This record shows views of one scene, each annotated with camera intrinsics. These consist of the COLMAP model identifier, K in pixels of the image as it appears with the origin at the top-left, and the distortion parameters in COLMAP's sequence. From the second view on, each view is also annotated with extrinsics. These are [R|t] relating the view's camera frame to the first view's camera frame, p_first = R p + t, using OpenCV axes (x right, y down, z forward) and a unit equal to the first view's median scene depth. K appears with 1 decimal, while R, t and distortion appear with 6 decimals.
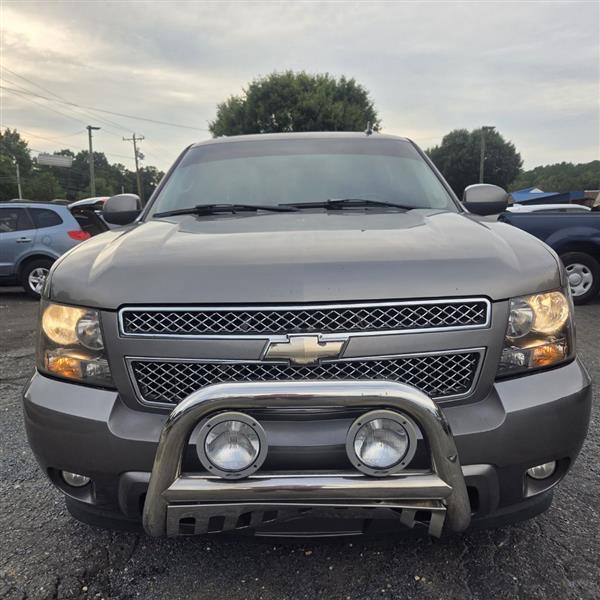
lens RADIAL K [[539.9, 0, 295.7], [0, 539.9, 310.9], [0, 0, 1]] dist [0.077168, -0.074655]
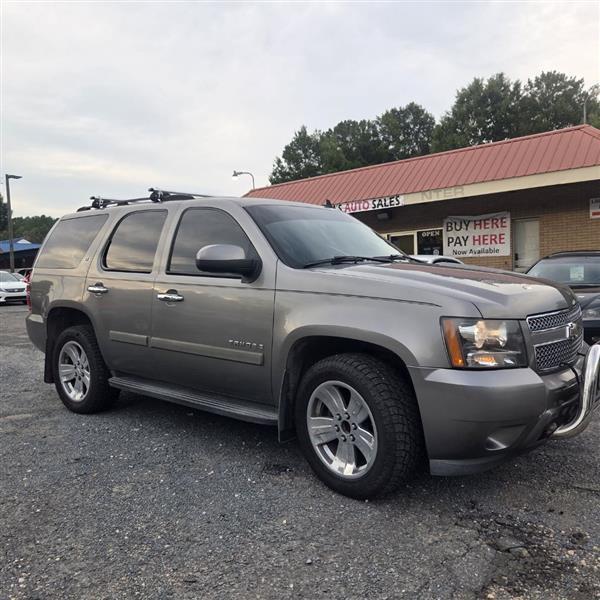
lens RADIAL K [[538.9, 0, 300.0], [0, 538.9, 300.0], [0, 0, 1]] dist [0.079736, -0.074264]
pose [[0.622998, -0.040219, 0.781188, -1.764792], [0.126516, 0.990709, -0.049891, -0.054572], [-0.771924, 0.129915, 0.622299, 0.393220]]
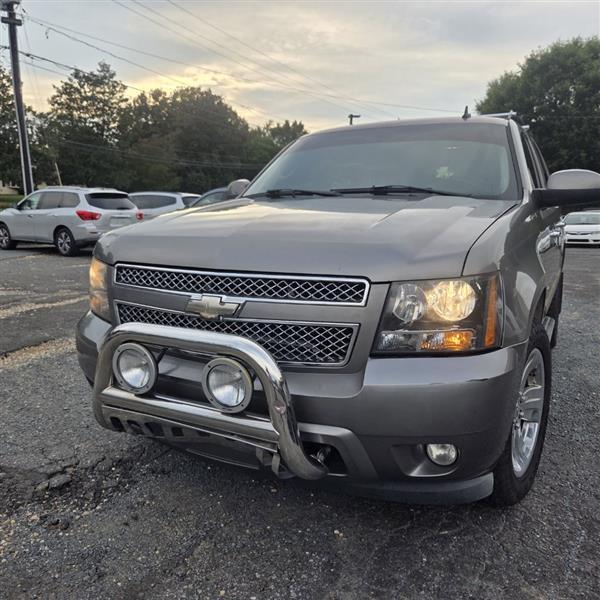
lens RADIAL K [[540.9, 0, 295.5], [0, 540.9, 300.5], [0, 0, 1]] dist [0.069457, -0.059979]
pose [[0.891021, 0.102929, -0.442139, 0.584125], [-0.098050, 0.994602, 0.033947, -0.003850], [0.443247, 0.013104, 0.896304, -0.026519]]
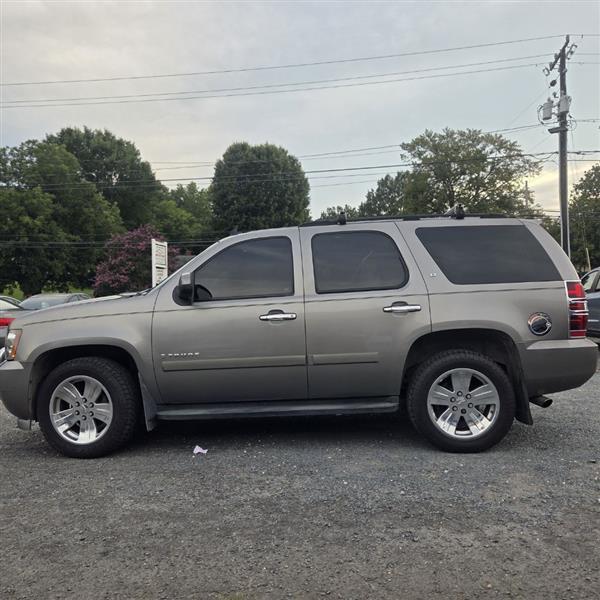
lens RADIAL K [[537.4, 0, 294.5], [0, 537.4, 300.1], [0, 0, 1]] dist [0.078888, -0.064409]
pose [[-0.039676, 0.027974, -0.998821, 2.700343], [-0.130732, 0.990870, 0.032944, -0.400587], [0.990624, 0.131885, -0.035657, 2.157948]]
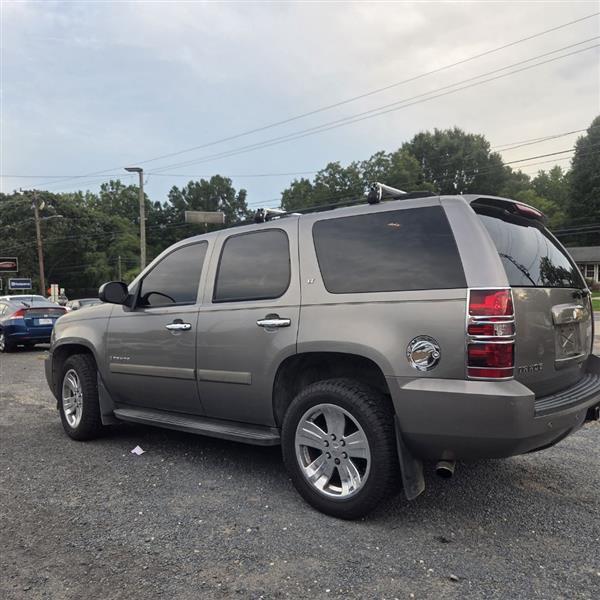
lens RADIAL K [[538.3, 0, 294.2], [0, 538.3, 305.9], [0, 0, 1]] dist [0.078175, -0.070445]
pose [[-0.646406, 0.038126, -0.762040, 1.828933], [-0.089580, 0.988051, 0.125420, -0.634539], [0.757717, 0.149336, -0.635267, 3.681168]]
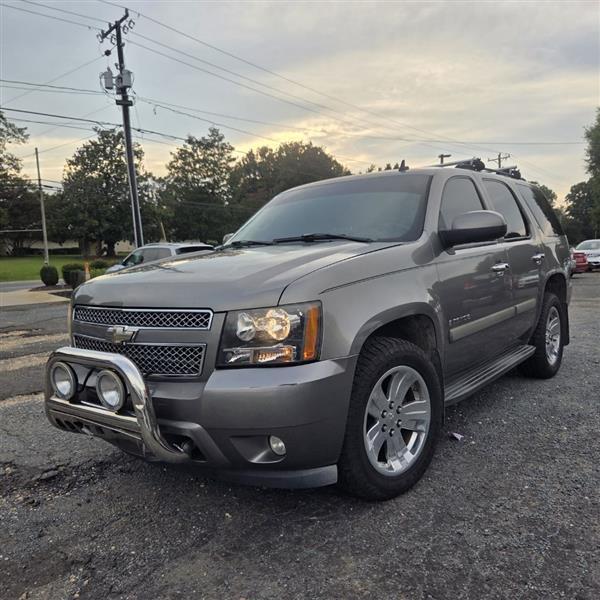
lens RADIAL K [[539.2, 0, 302.4], [0, 539.2, 309.3], [0, 0, 1]] dist [0.082452, -0.078078]
pose [[0.792274, 0.048281, -0.608253, 1.171564], [-0.070544, 0.997428, -0.012713, -0.020484], [0.606074, 0.052981, 0.793642, 0.004404]]
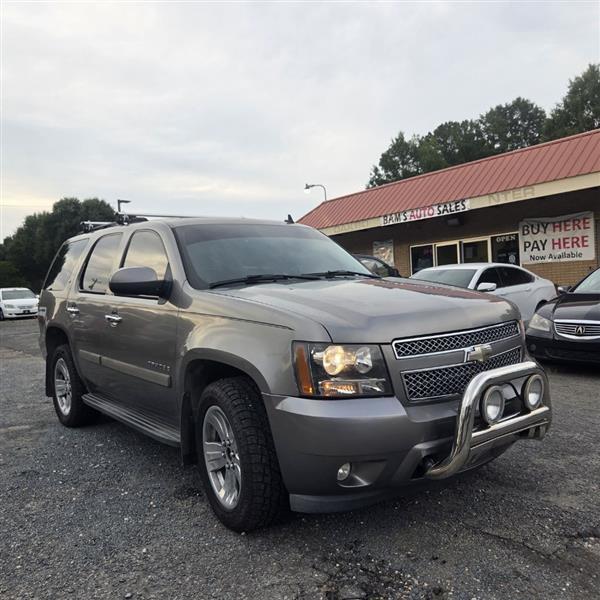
lens RADIAL K [[539.5, 0, 299.4], [0, 539.5, 303.7], [0, 0, 1]] dist [0.079244, -0.074207]
pose [[0.767854, -0.042257, 0.639230, -1.266236], [0.126533, 0.988169, -0.086670, -0.009798], [-0.628005, 0.147434, 0.764116, -0.030691]]
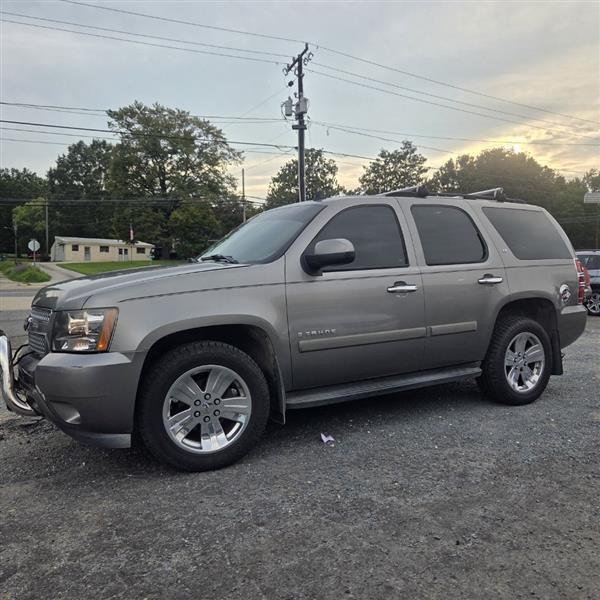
lens RADIAL K [[538.0, 0, 304.1], [0, 538.0, 299.3], [0, 0, 1]] dist [0.076304, -0.063623]
pose [[0.520038, 0.061762, -0.851908, 2.124273], [-0.133510, 0.991000, -0.009654, -0.139129], [0.843645, 0.118758, 0.523603, 0.597174]]
